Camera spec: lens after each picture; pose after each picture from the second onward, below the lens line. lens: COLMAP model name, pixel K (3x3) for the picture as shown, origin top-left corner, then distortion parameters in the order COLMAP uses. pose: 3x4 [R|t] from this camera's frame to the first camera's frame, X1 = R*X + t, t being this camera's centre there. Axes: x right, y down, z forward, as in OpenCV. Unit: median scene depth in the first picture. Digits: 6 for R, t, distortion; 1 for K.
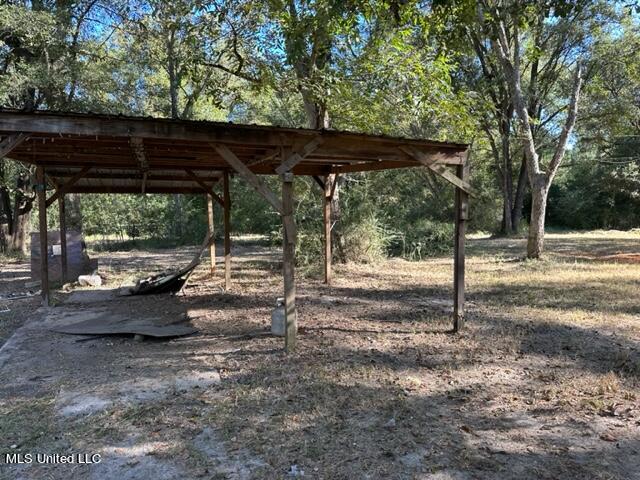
lens RADIAL K [[450.2, 0, 320.4], [0, 450.2, 245.0], [0, 0, 1]] dist [0.009269, -0.018587]
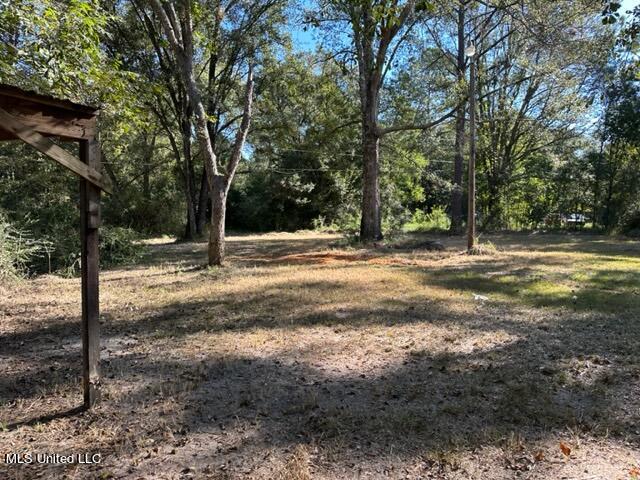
lens RADIAL K [[450.2, 0, 323.0], [0, 450.2, 241.6], [0, 0, 1]] dist [0.009269, -0.018587]
pose [[0.786530, -0.027548, 0.616937, 0.066664], [0.036097, 0.999347, -0.001396, -0.009039], [-0.616496, 0.023368, 0.787011, 0.112699]]
